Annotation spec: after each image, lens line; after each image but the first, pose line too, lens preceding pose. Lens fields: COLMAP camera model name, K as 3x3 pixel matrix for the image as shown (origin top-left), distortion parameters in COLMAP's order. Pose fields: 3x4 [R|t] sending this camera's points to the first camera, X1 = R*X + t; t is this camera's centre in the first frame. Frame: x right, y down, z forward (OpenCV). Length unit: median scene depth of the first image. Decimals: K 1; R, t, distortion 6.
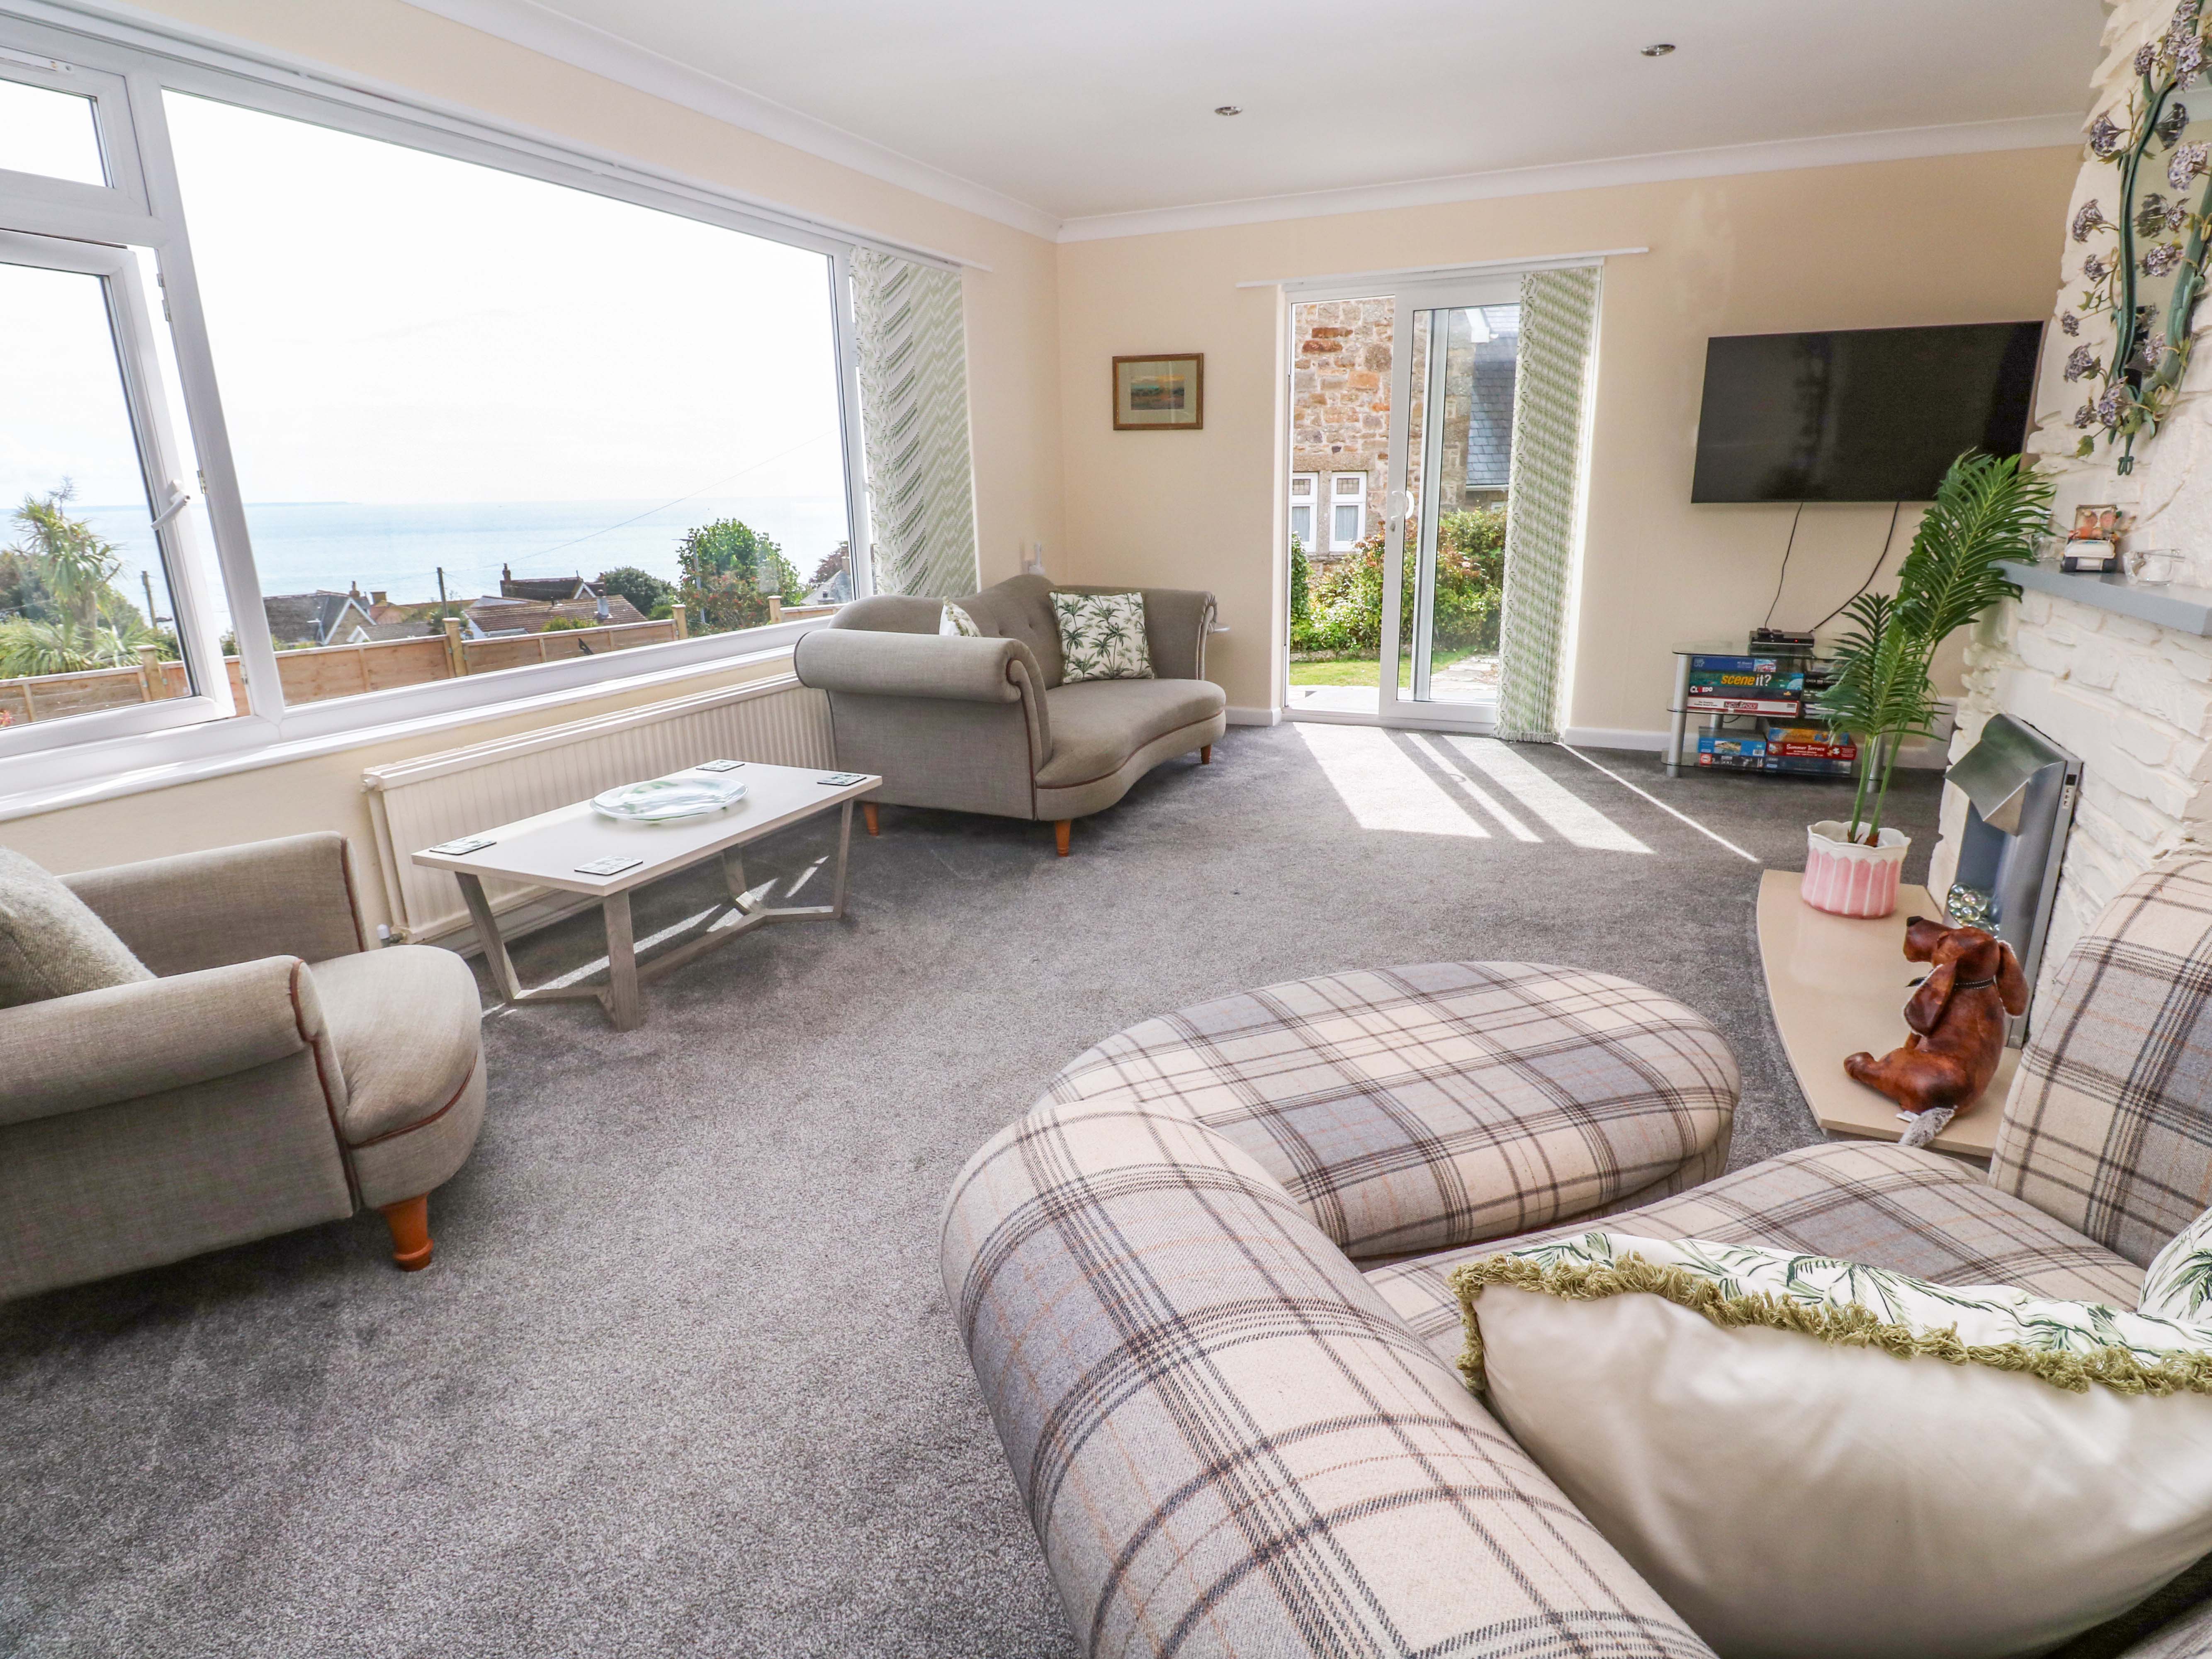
lens RADIAL K [[1147.6, 0, 1139.5], [0, 1147.6, 808.4], [0, 0, 1]] dist [0.004832, -0.016902]
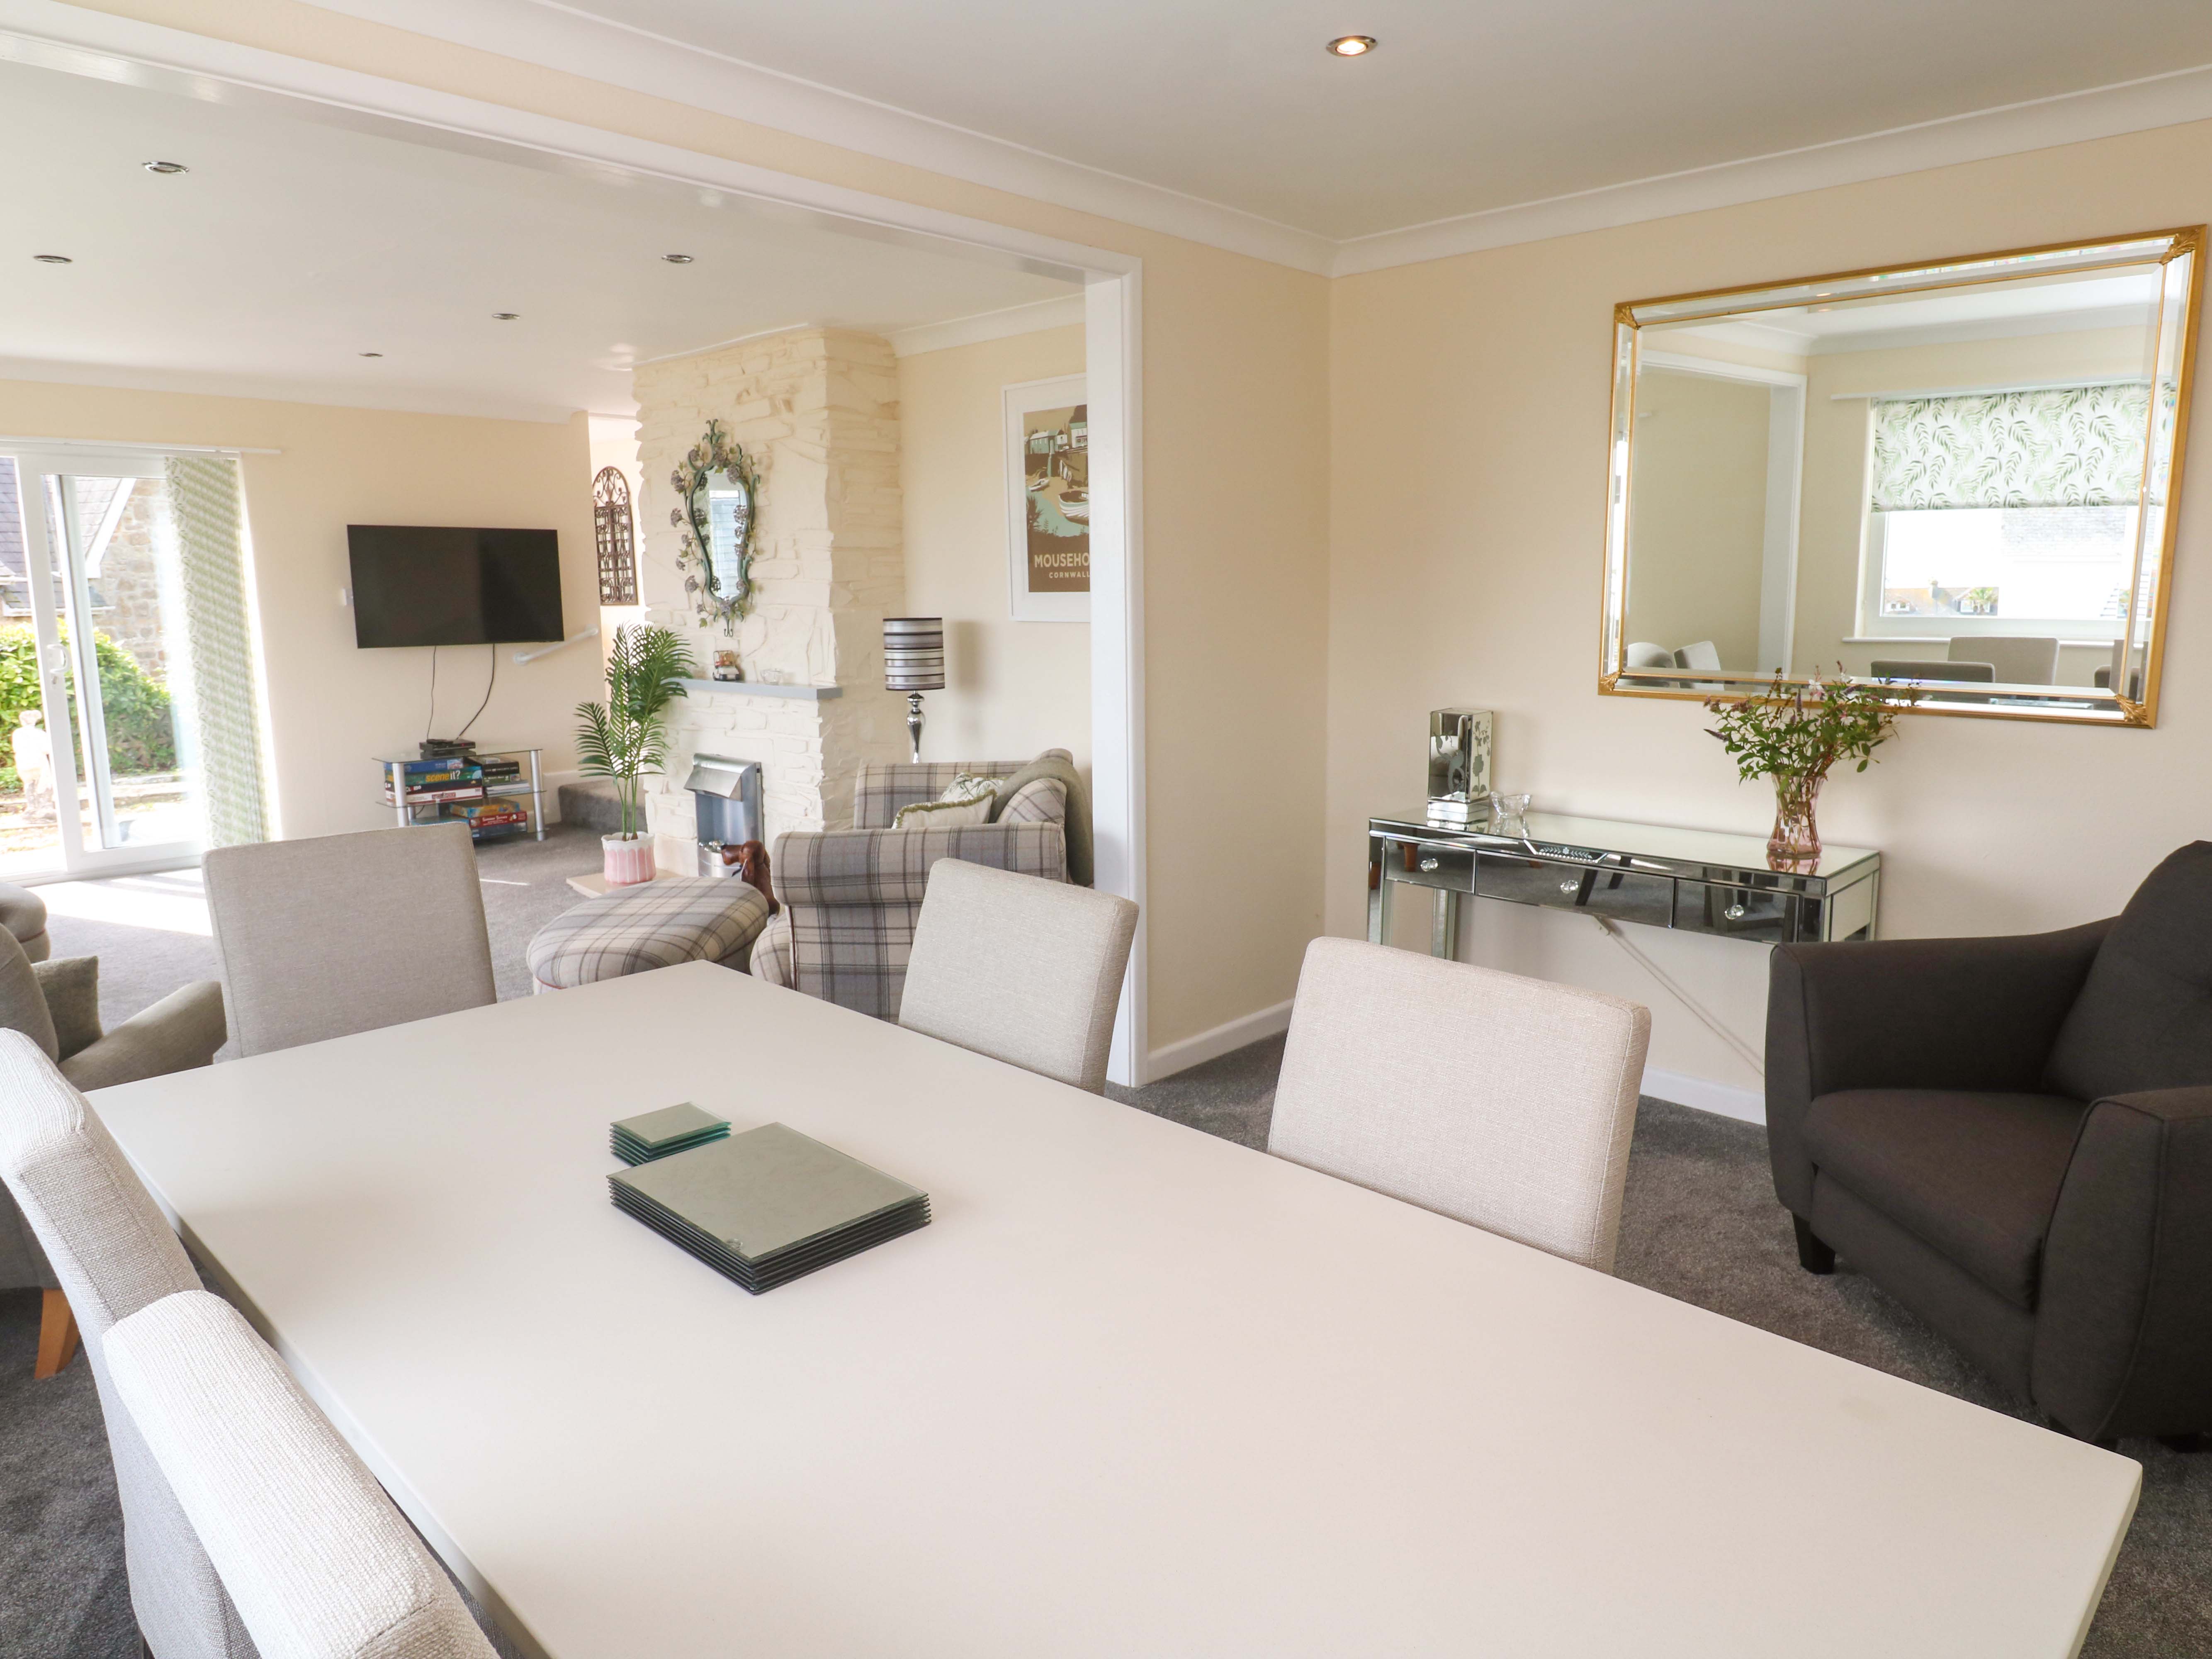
lens RADIAL K [[1407.2, 0, 1137.5], [0, 1407.2, 803.1], [0, 0, 1]] dist [0.007966, -0.014249]
pose [[0.335330, -0.134591, 0.932437, -0.749210], [0.254089, 0.965986, 0.048056, 0.045447], [-0.907189, 0.220808, 0.358122, -0.319321]]
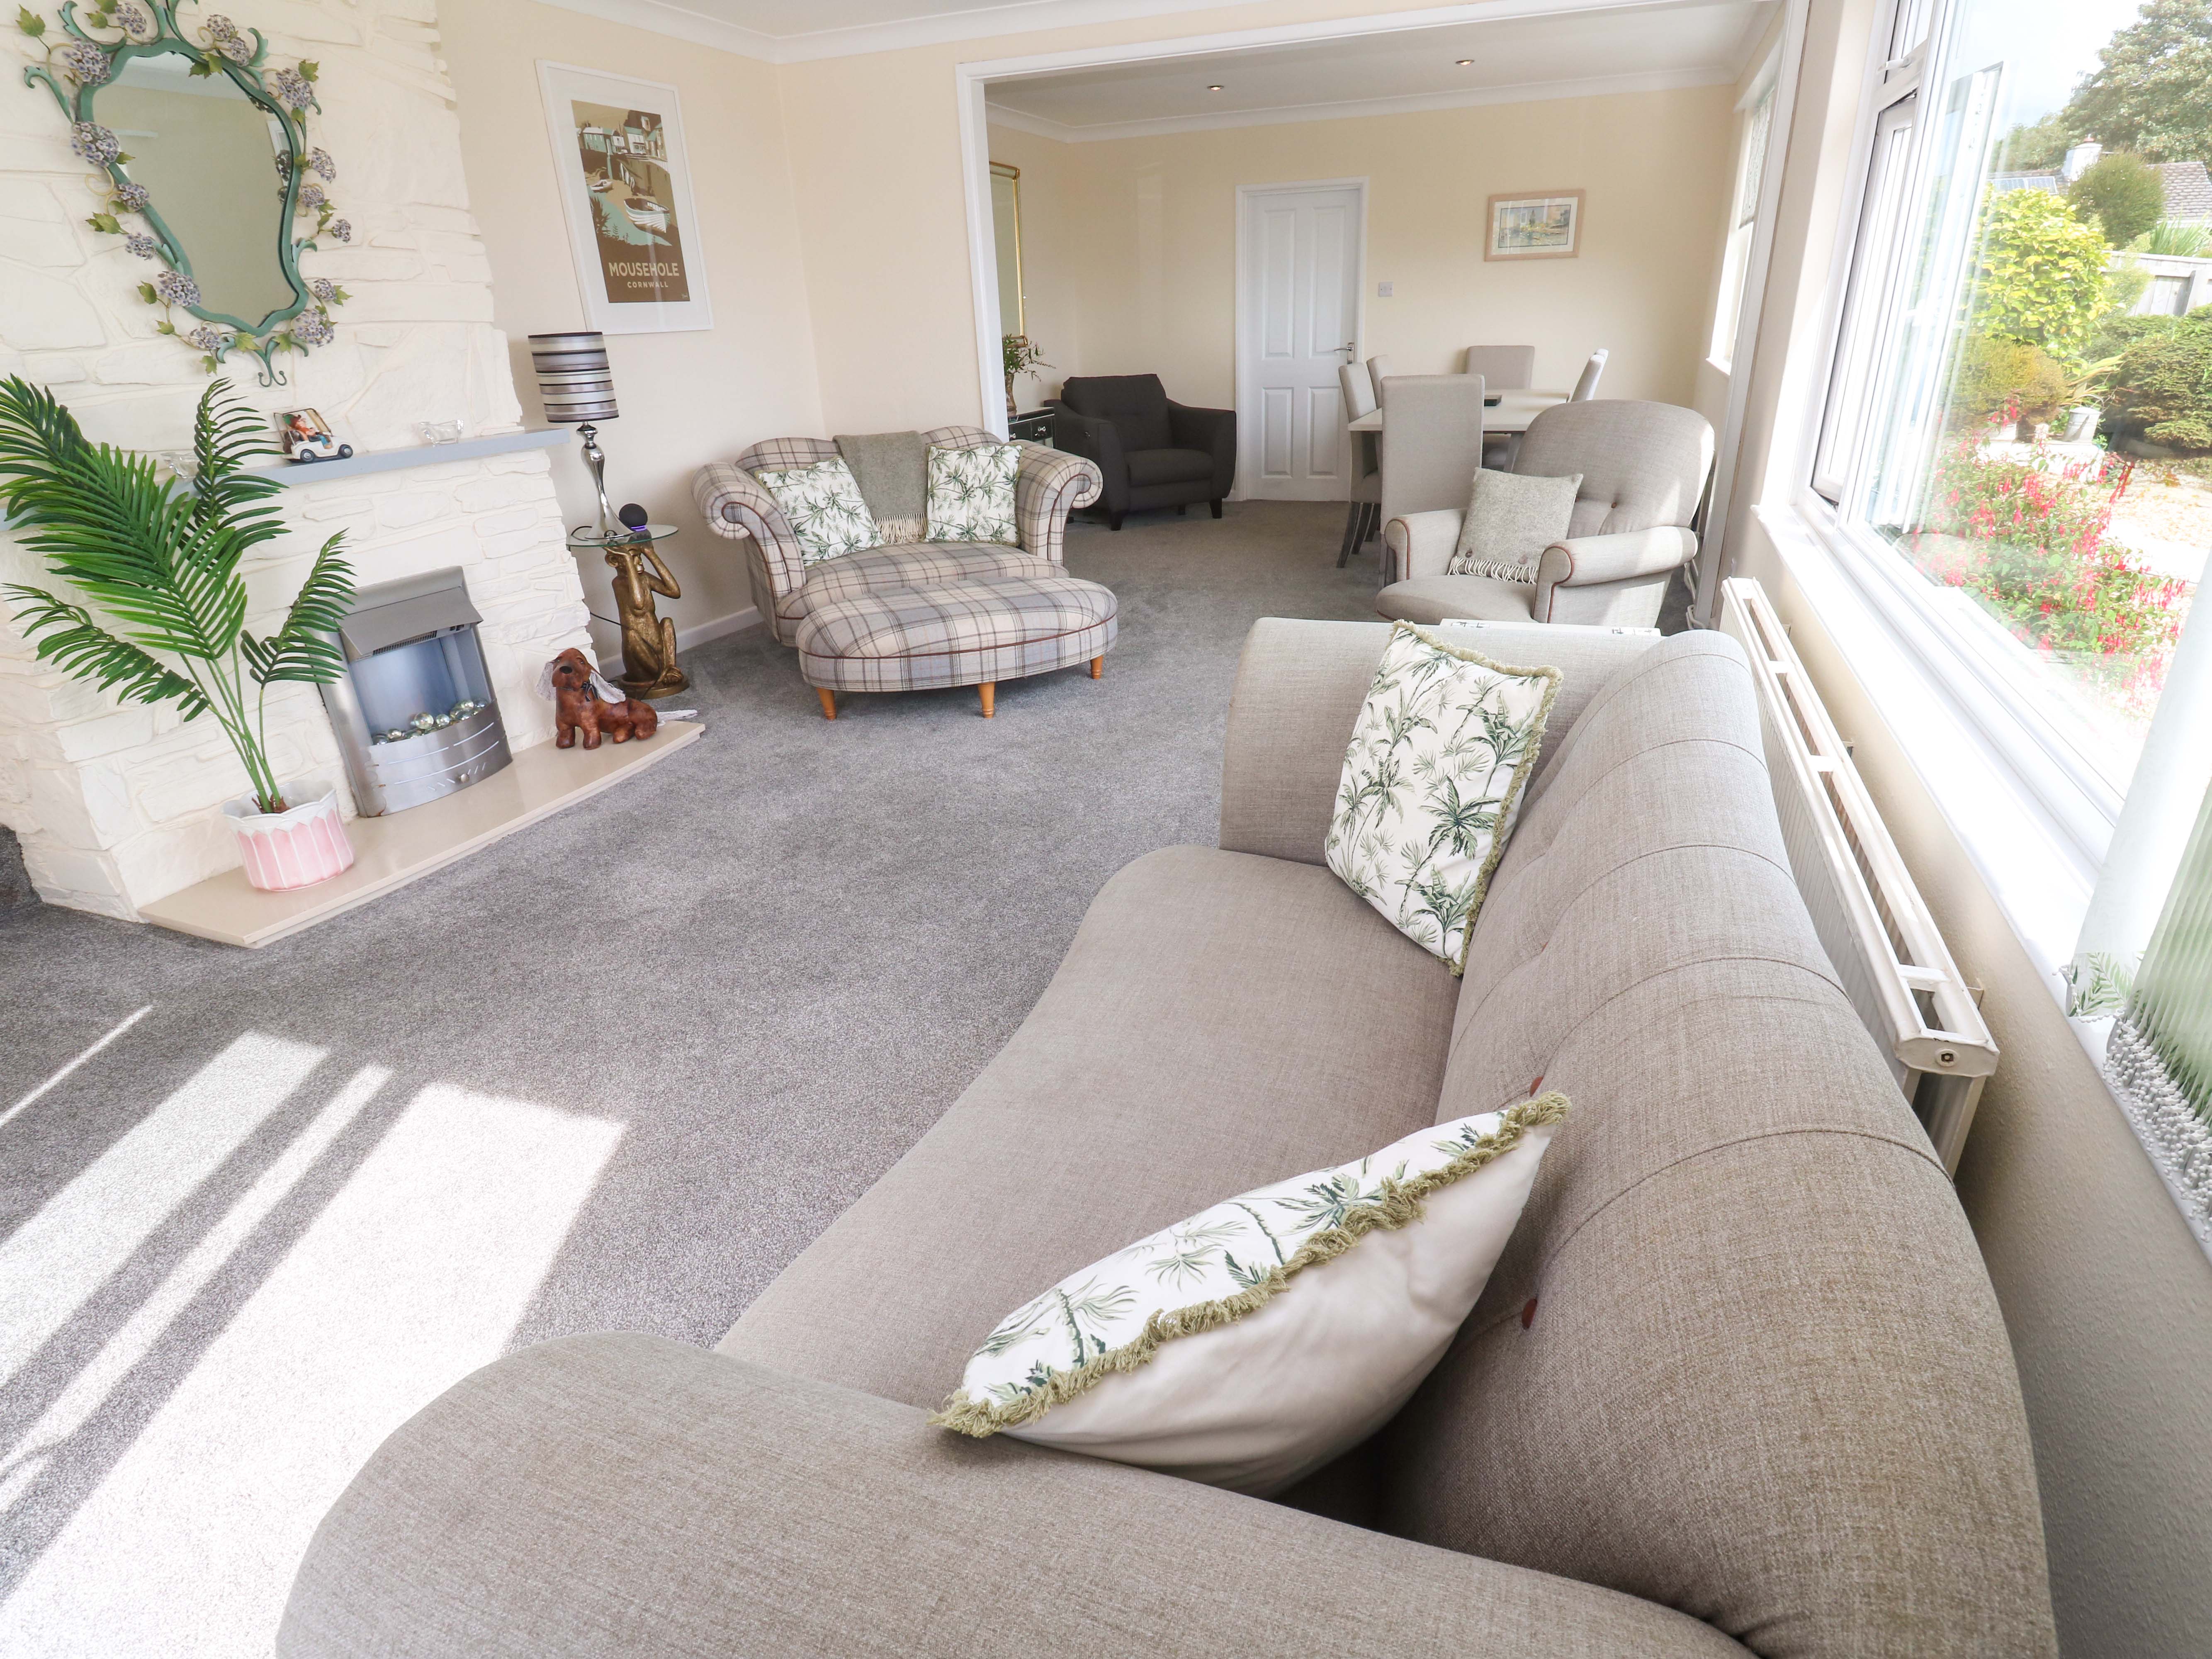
lens RADIAL K [[1147.6, 0, 1139.5], [0, 1147.6, 808.4], [0, 0, 1]] dist [0.004832, -0.016902]
pose [[-0.997539, 0.065377, -0.025328, -0.019431], [0.034881, 0.776143, 0.629591, -0.361722], [0.060819, 0.627159, -0.776513, 1.219345]]
